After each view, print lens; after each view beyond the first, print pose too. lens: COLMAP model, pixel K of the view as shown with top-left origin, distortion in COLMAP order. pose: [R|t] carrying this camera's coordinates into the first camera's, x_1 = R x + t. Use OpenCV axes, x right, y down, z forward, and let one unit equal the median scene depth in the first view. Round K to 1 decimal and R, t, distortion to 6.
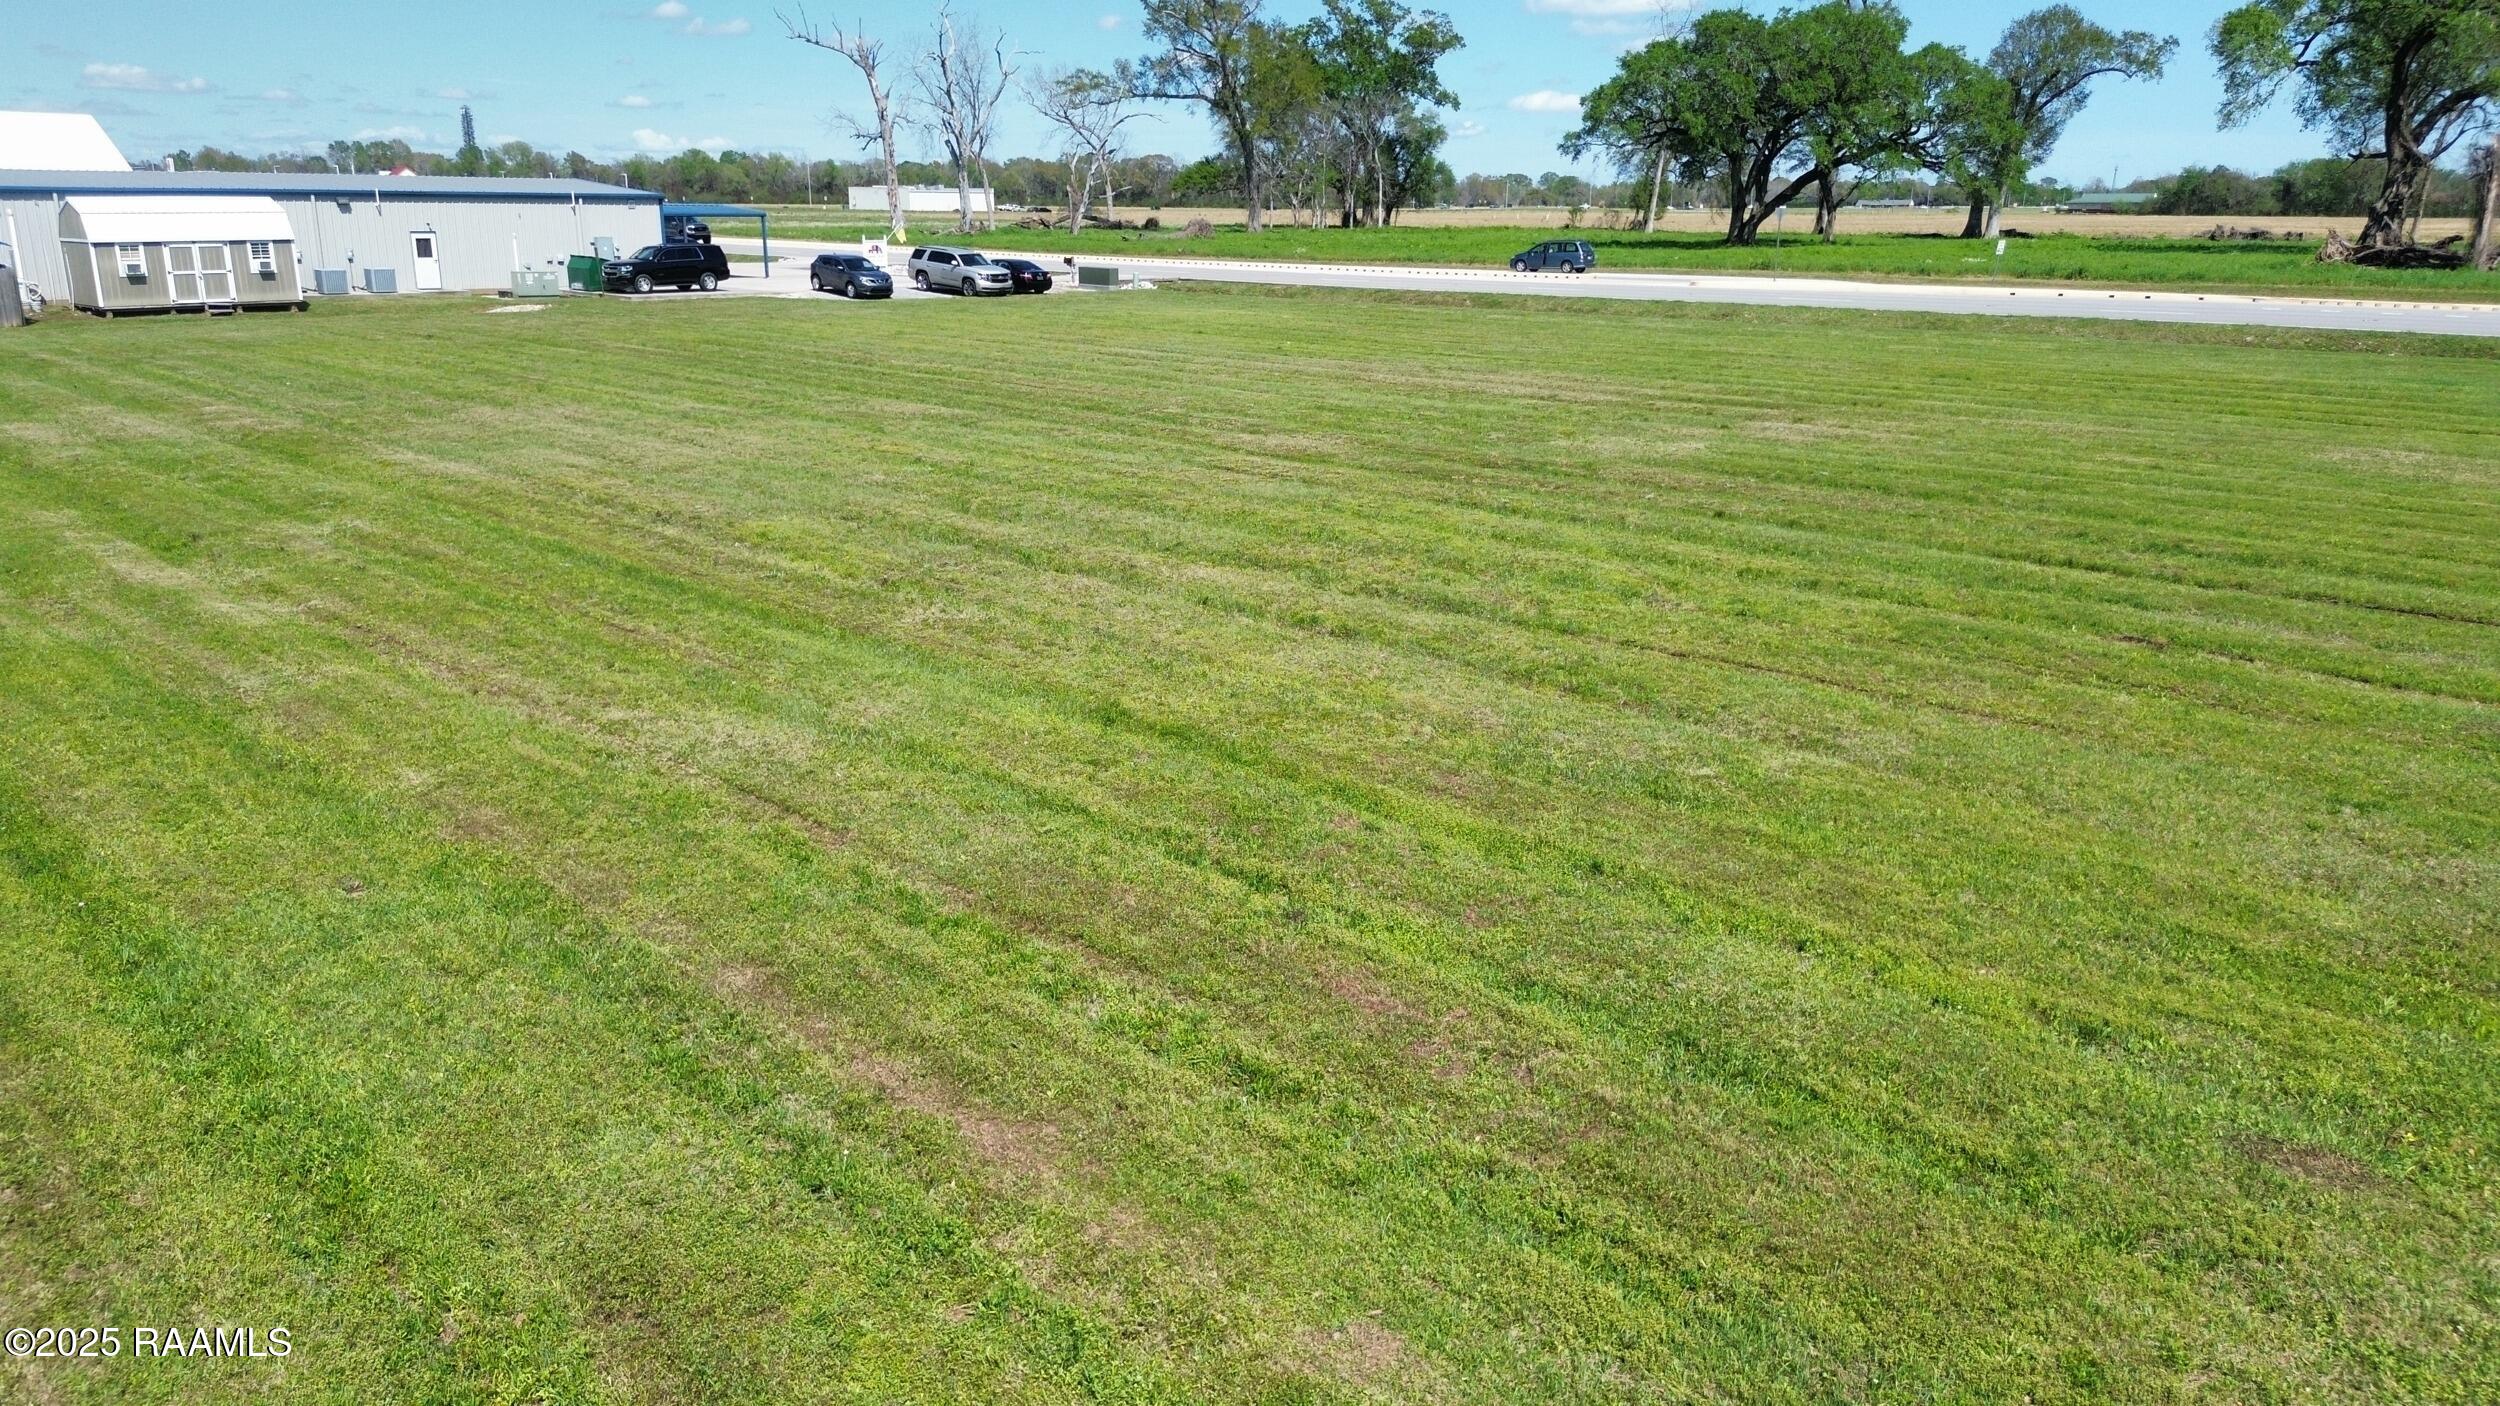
lens RADIAL K [[1779.2, 0, 1262.2], [0, 1779.2, 706.8], [0, 0, 1]] dist [0.050597, -0.041646]
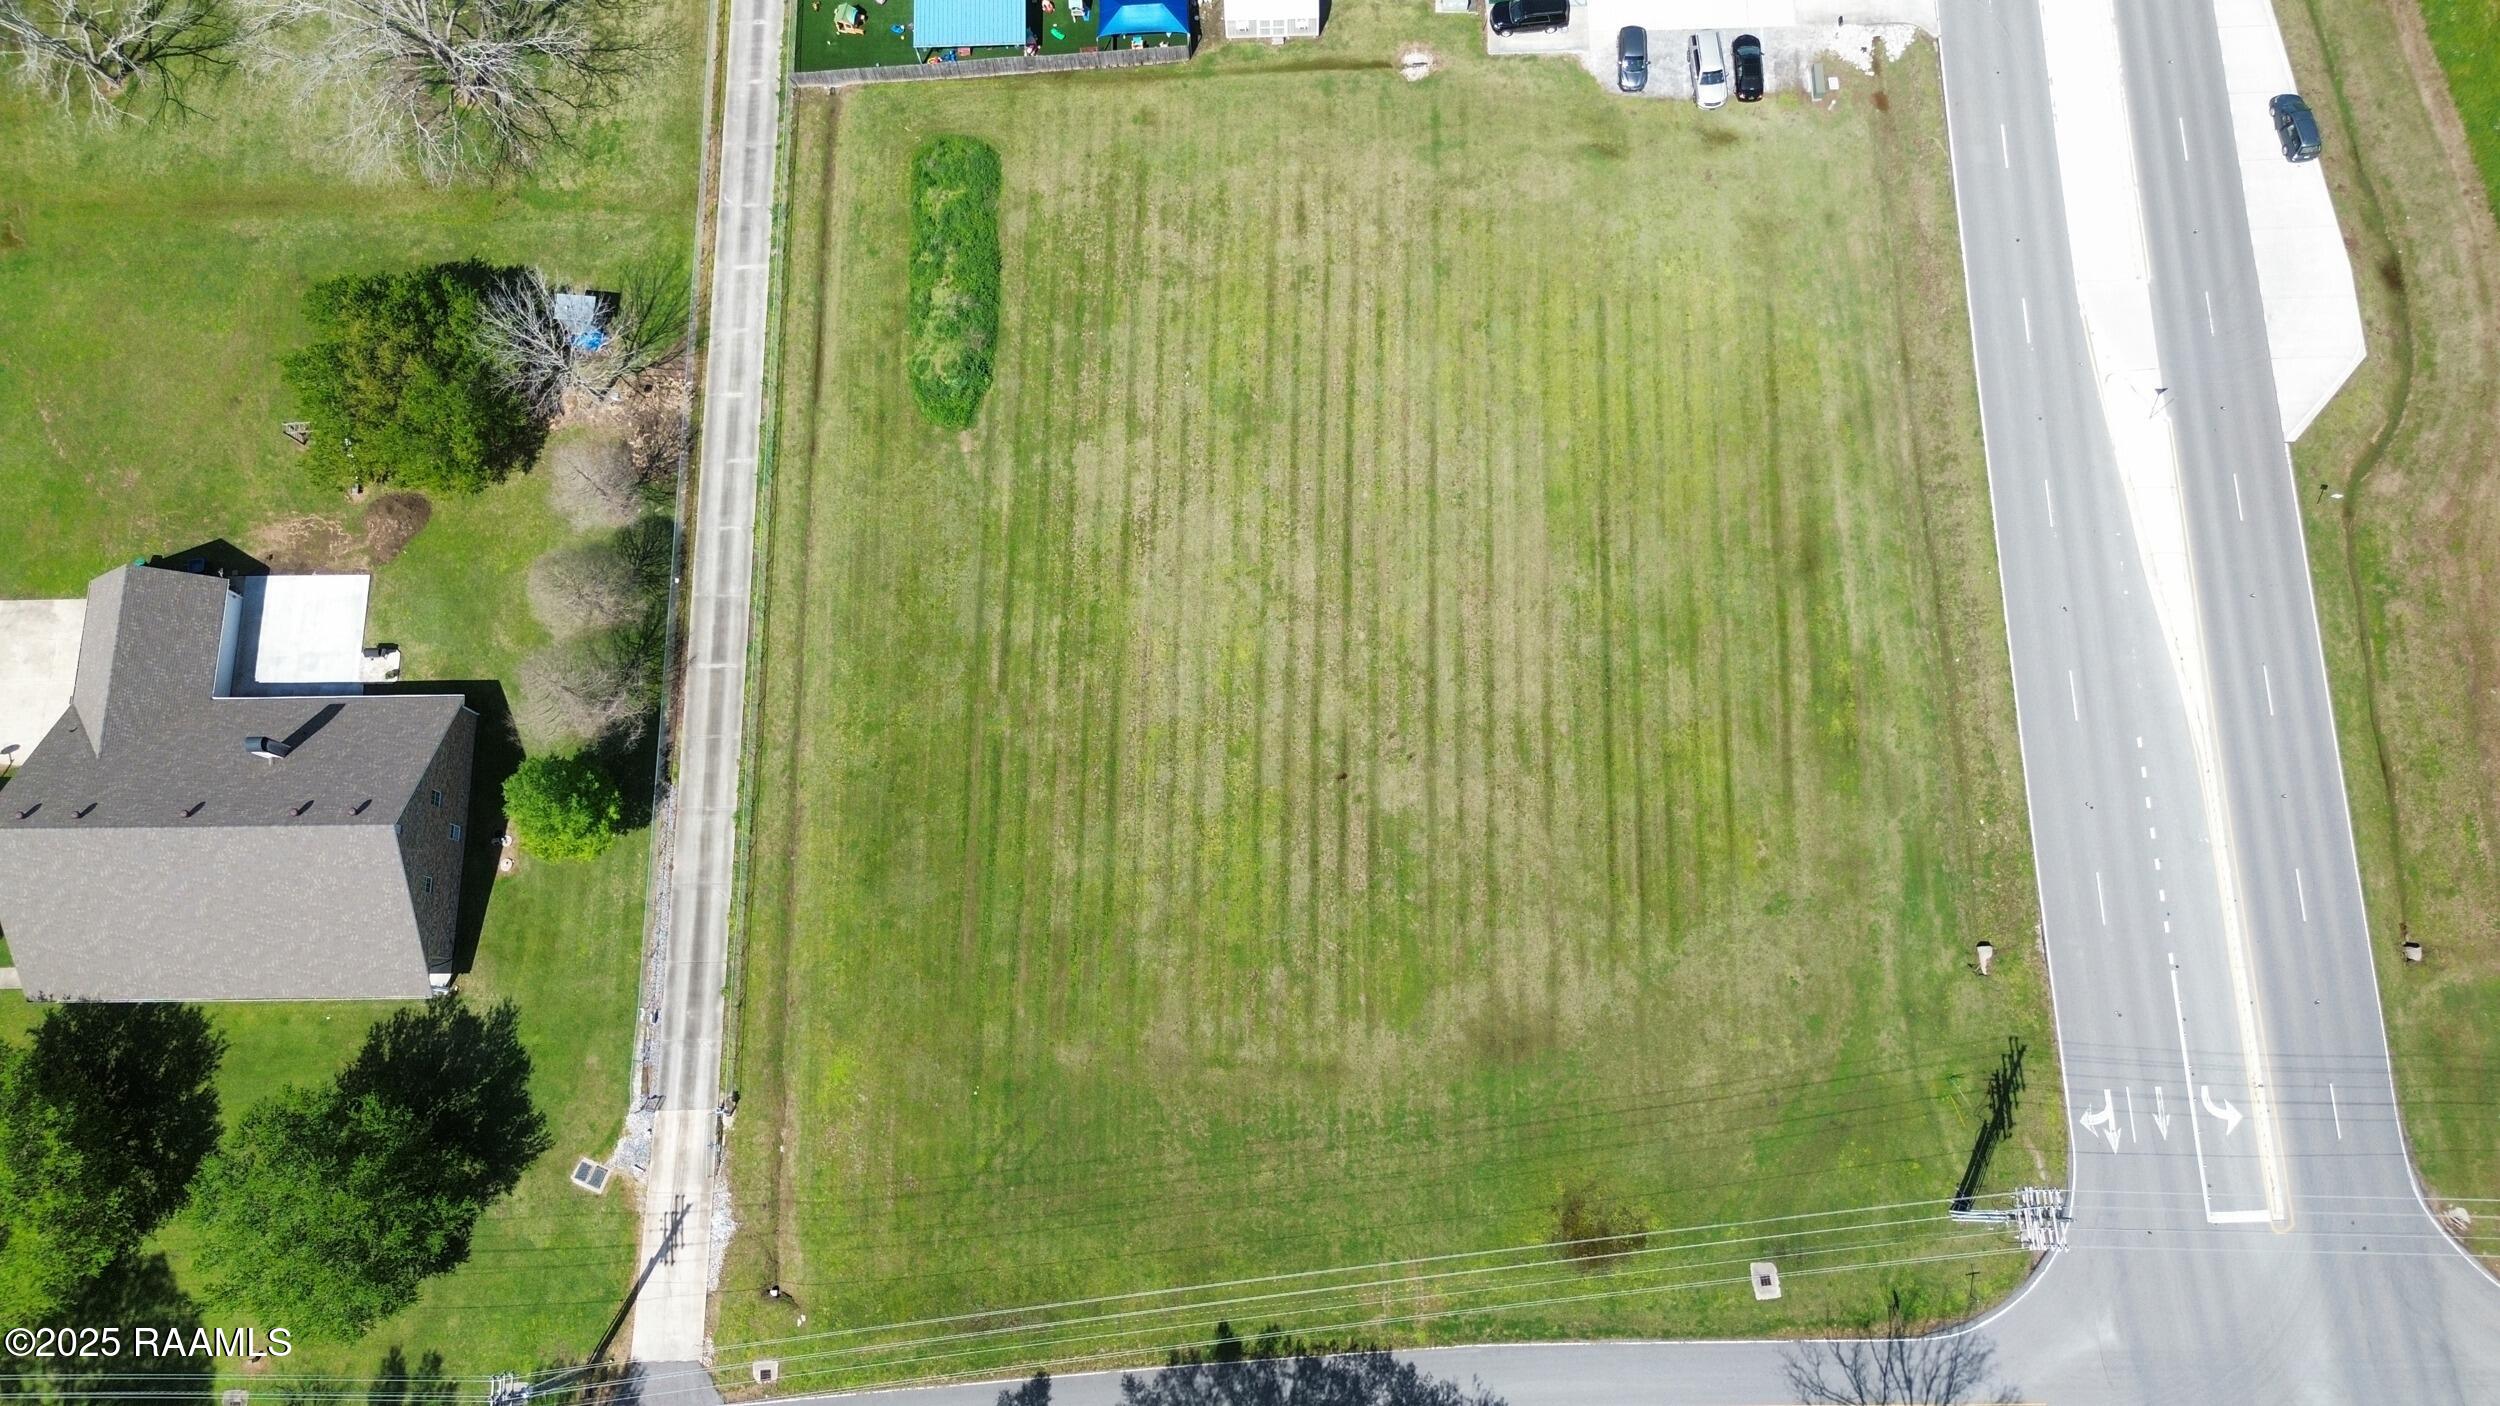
lens RADIAL K [[1779.2, 0, 1241.5], [0, 1779.2, 693.0], [0, 0, 1]] dist [0.050597, -0.041646]
pose [[0.697086, 0.689635, -0.196148, 0.254278], [-0.162357, 0.418295, 0.893683, -1.508463], [0.698363, -0.591128, 0.403555, -0.233187]]
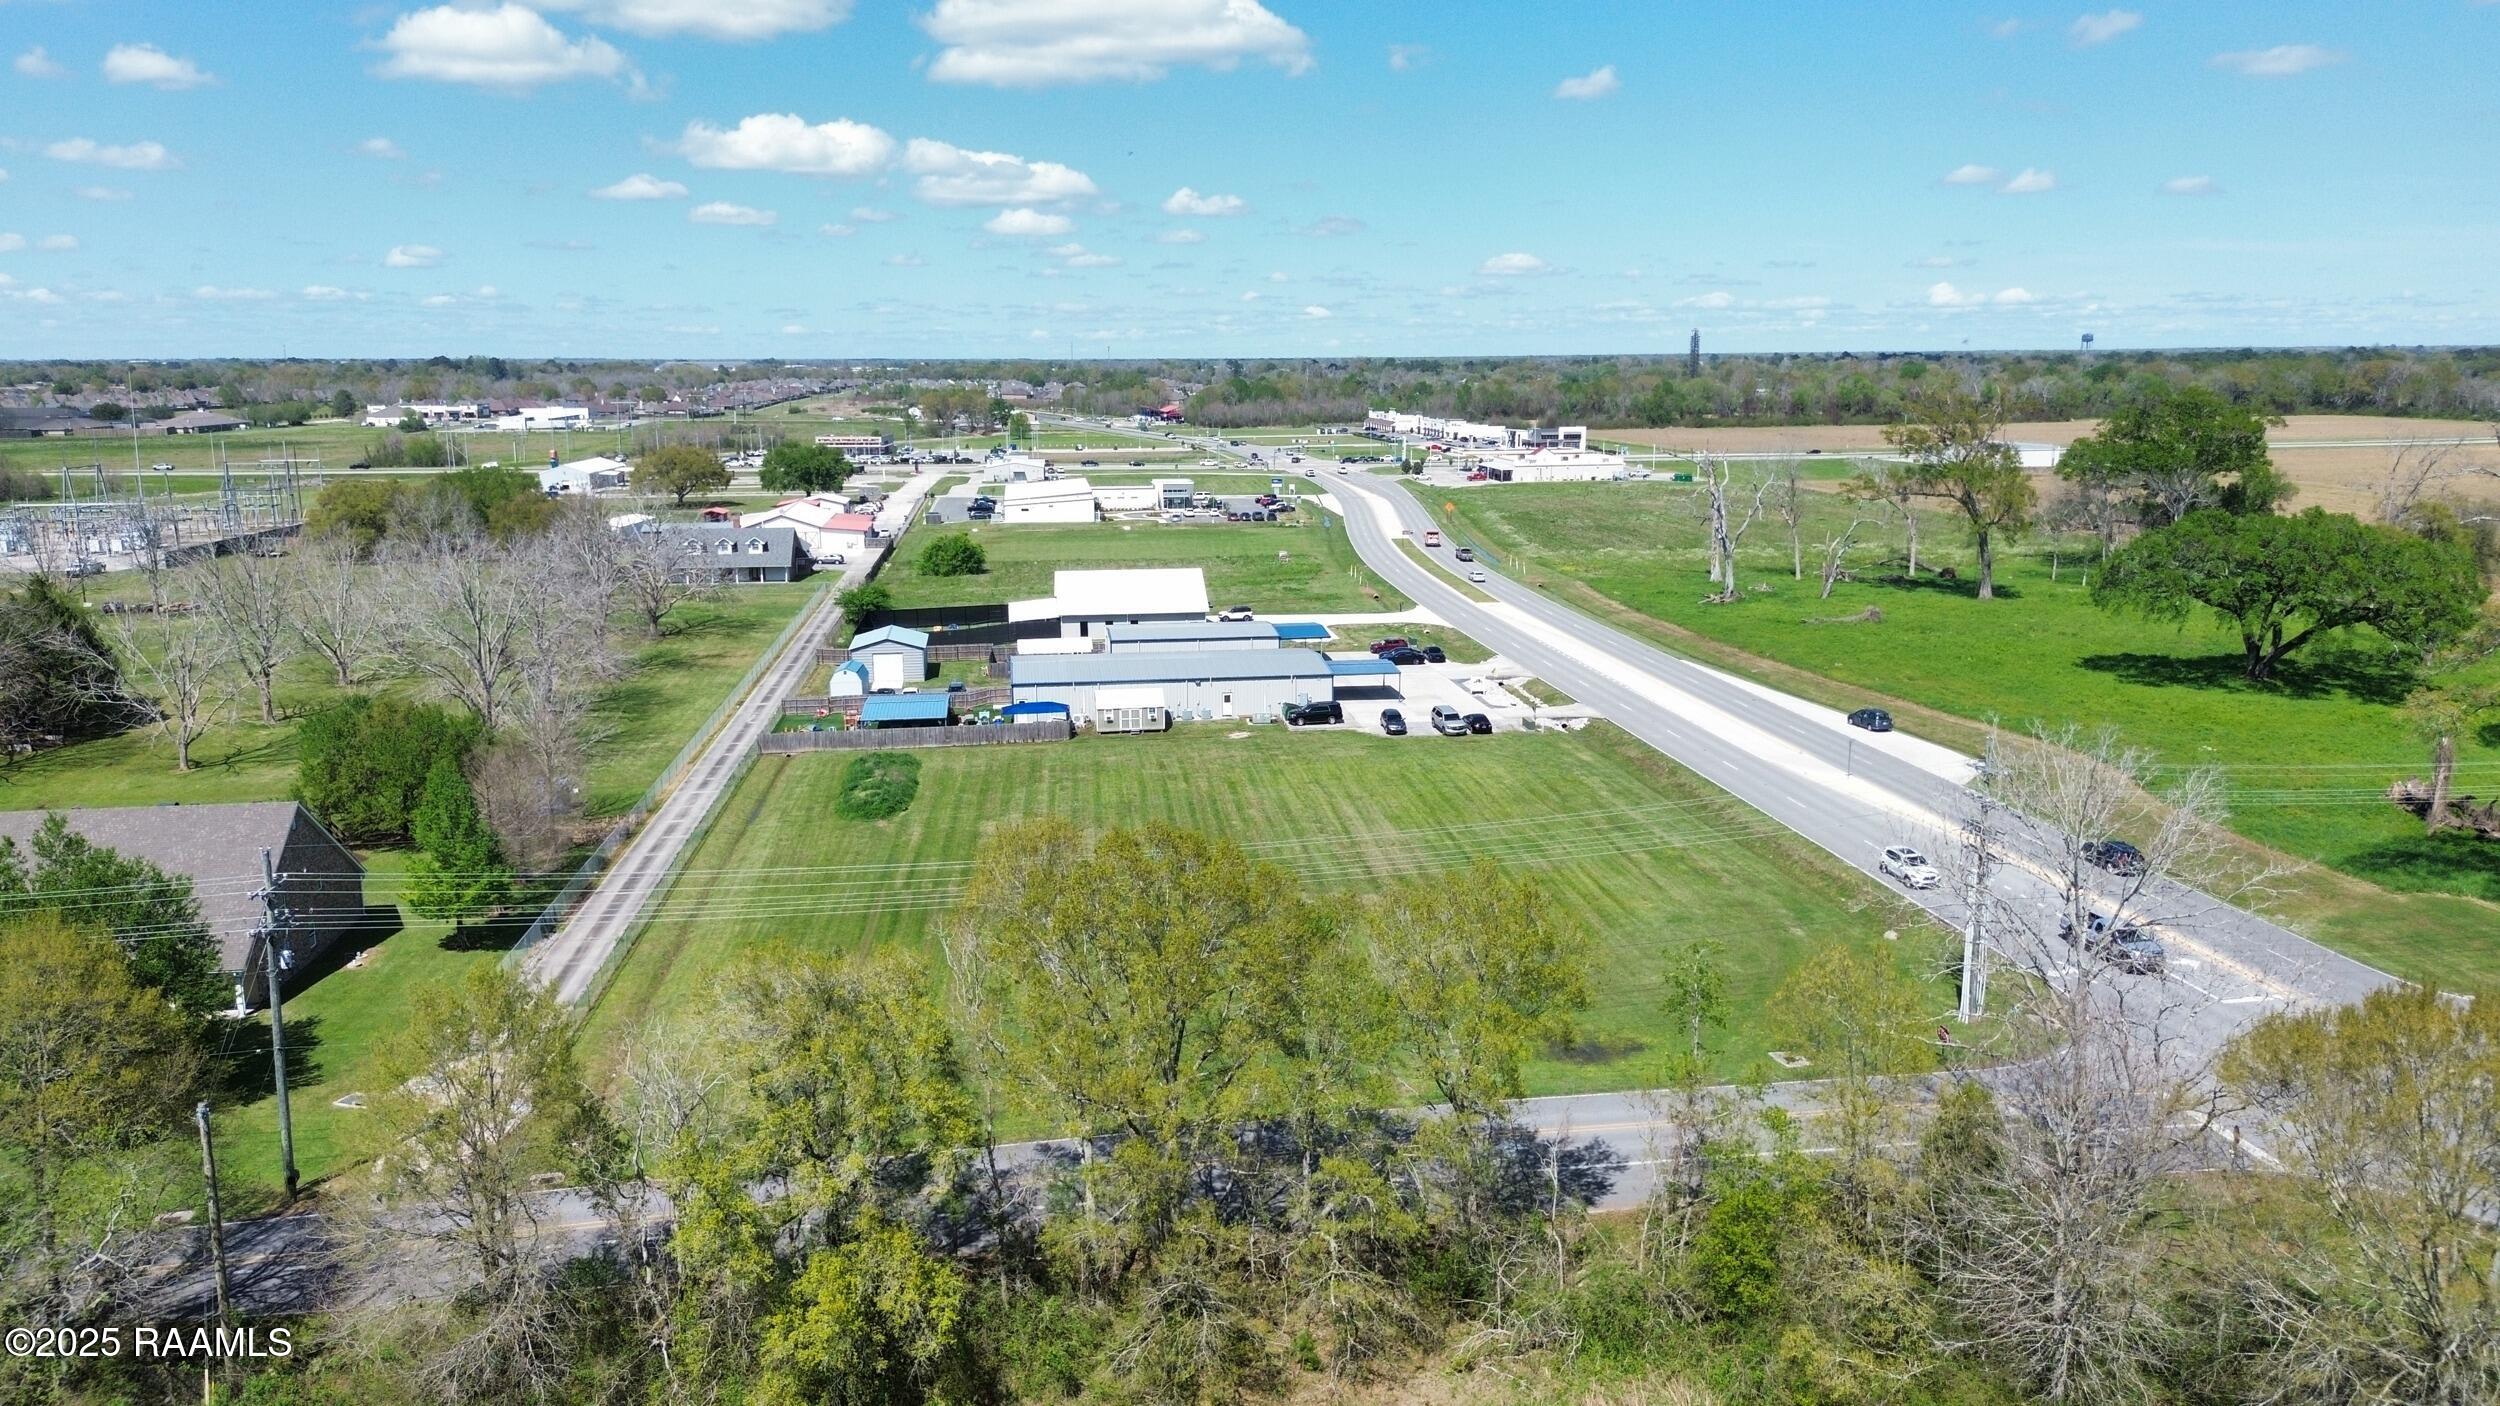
lens RADIAL K [[1779.2, 0, 1248.5], [0, 1779.2, 699.4], [0, 0, 1]] dist [0.050597, -0.041646]
pose [[0.778342, 0.107971, -0.618487, 1.063777], [-0.160464, 0.986595, -0.029704, -0.194588], [0.606989, 0.122364, 0.785233, -0.883557]]
